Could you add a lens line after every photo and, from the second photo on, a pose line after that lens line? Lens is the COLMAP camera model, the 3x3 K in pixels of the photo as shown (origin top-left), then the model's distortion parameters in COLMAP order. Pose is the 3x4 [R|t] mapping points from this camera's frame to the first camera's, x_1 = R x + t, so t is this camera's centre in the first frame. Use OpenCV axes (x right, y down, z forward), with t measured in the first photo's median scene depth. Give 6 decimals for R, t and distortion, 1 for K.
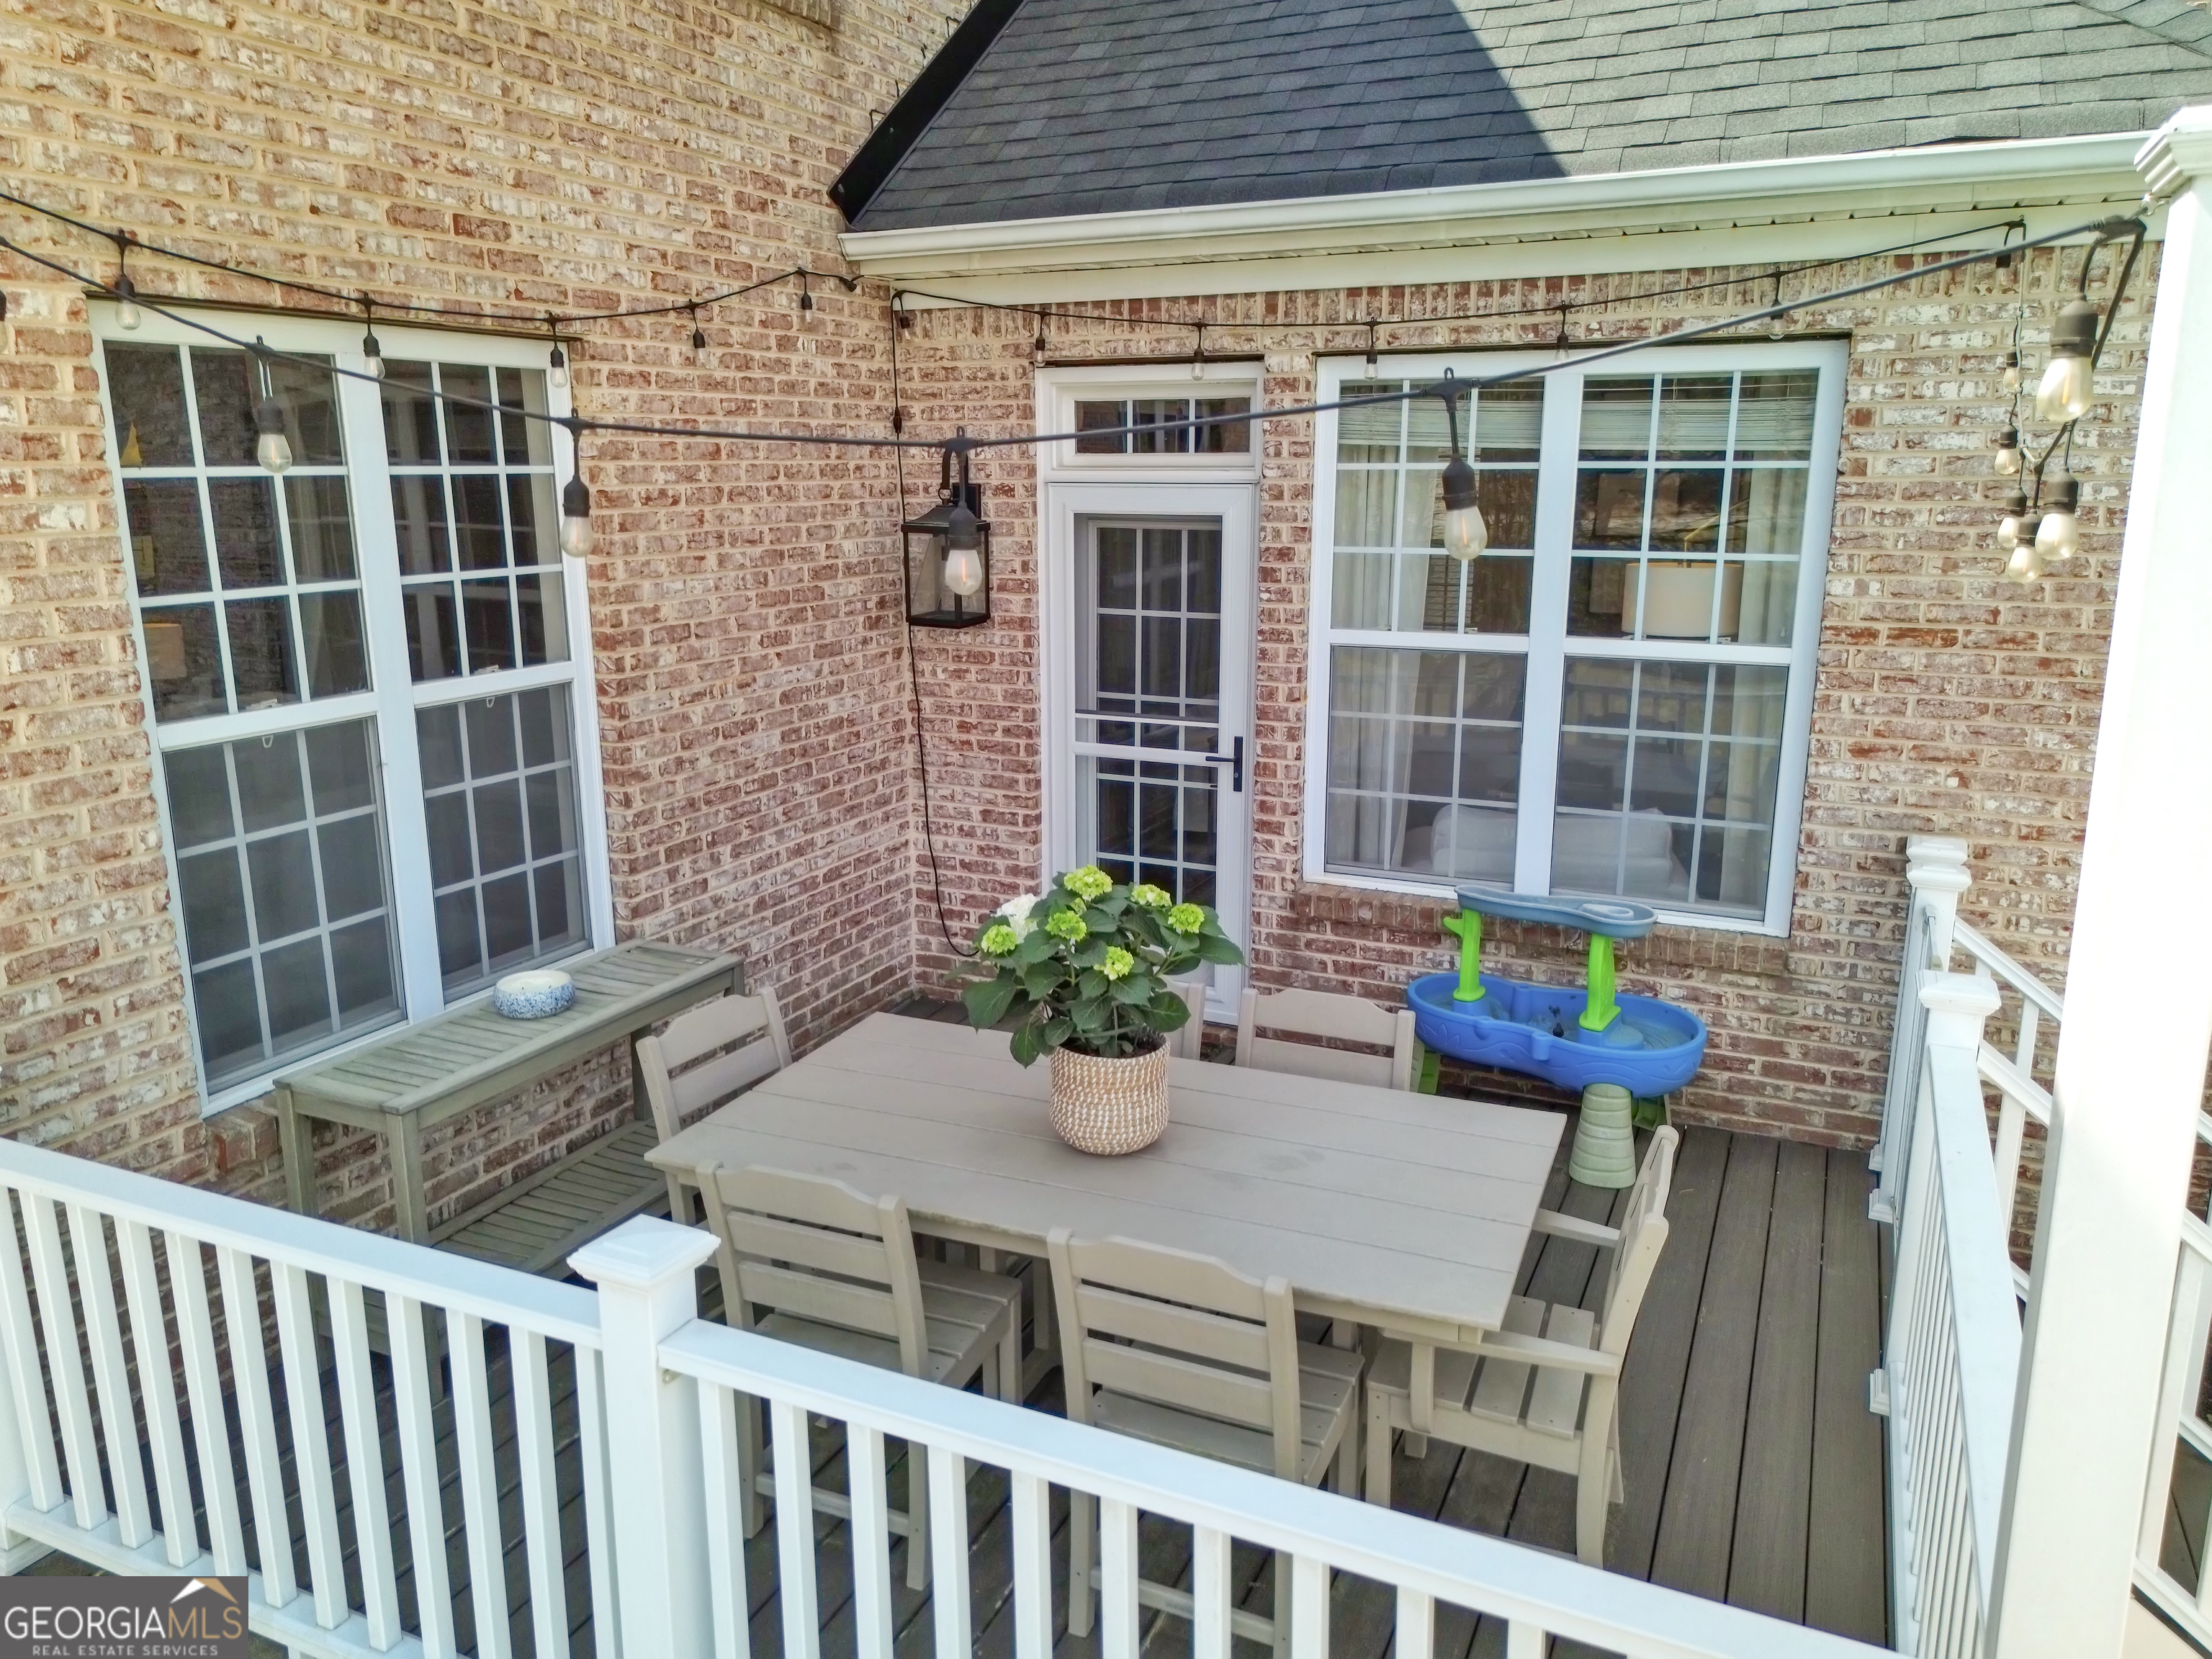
lens RADIAL K [[1575.9, 0, 1099.9], [0, 1575.9, 812.4], [0, 0, 1]] dist [0.046335, -0.005304]
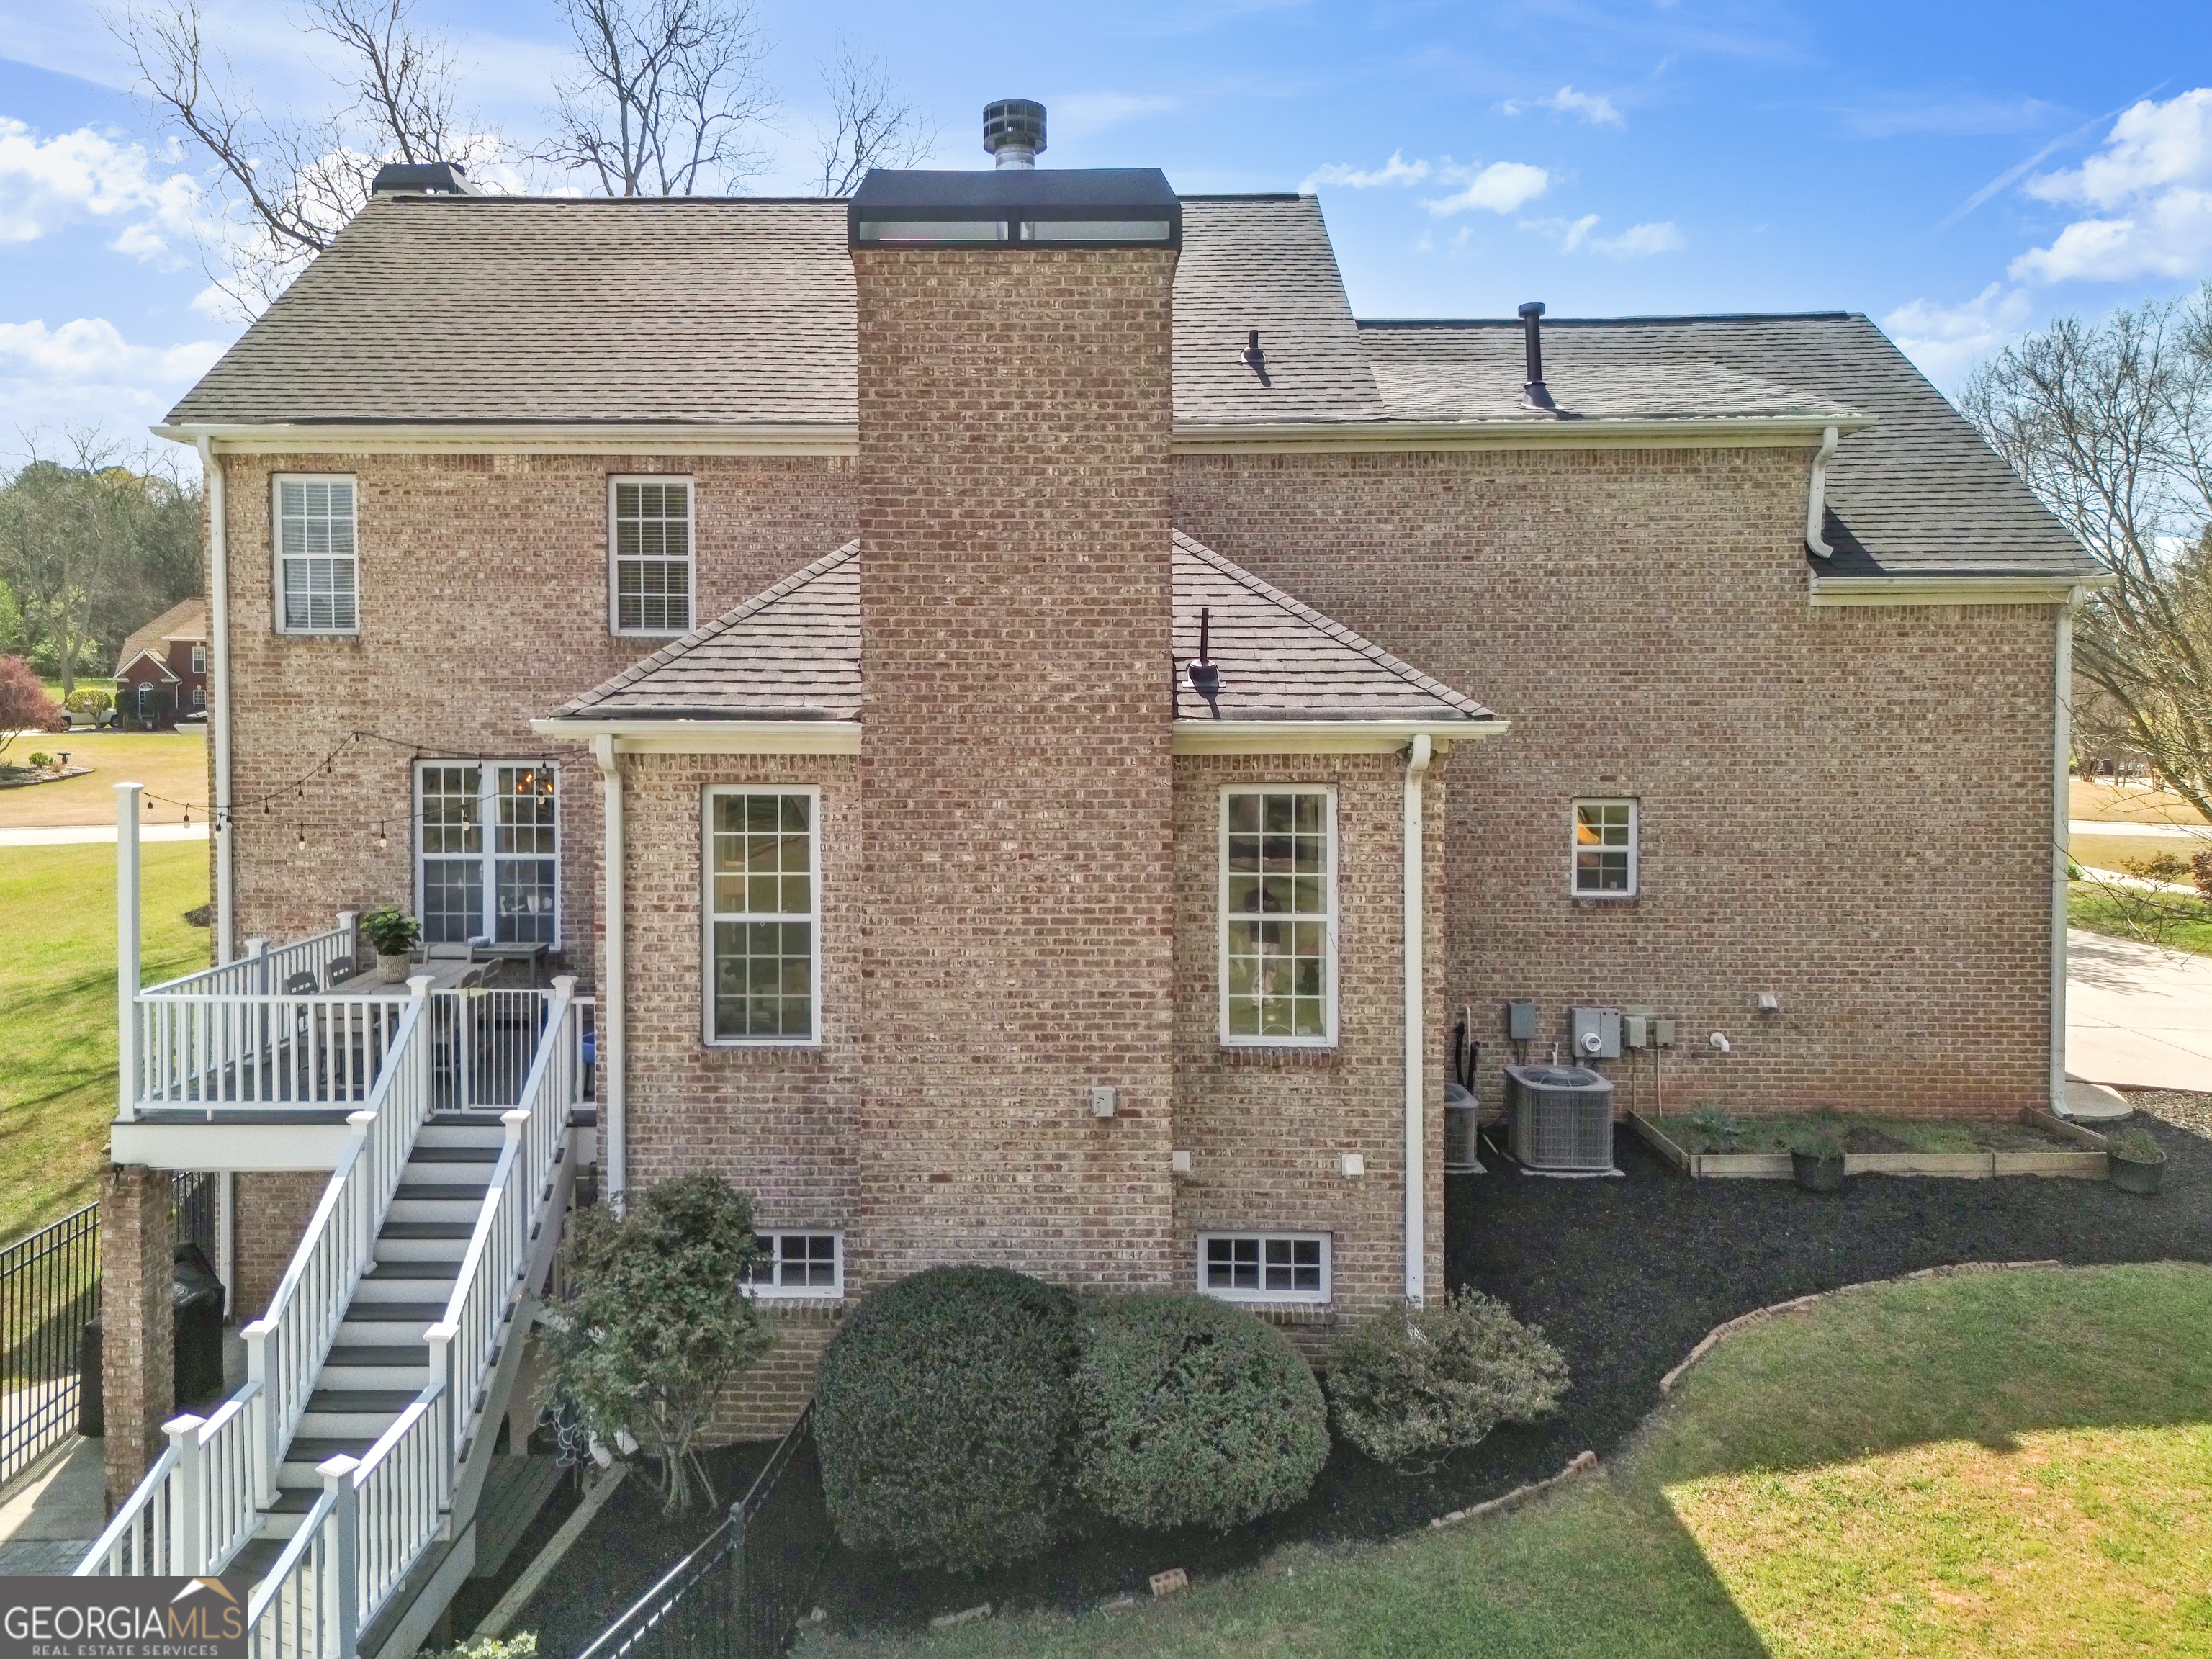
lens RADIAL K [[1575.9, 0, 1099.9], [0, 1575.9, 812.4], [0, 0, 1]] dist [0.046335, -0.005304]
pose [[0.433924, 0.071291, -0.898125, 3.458118], [-0.200868, 0.979428, -0.019303, -0.381083], [0.878272, 0.188781, 0.439317, 0.597591]]
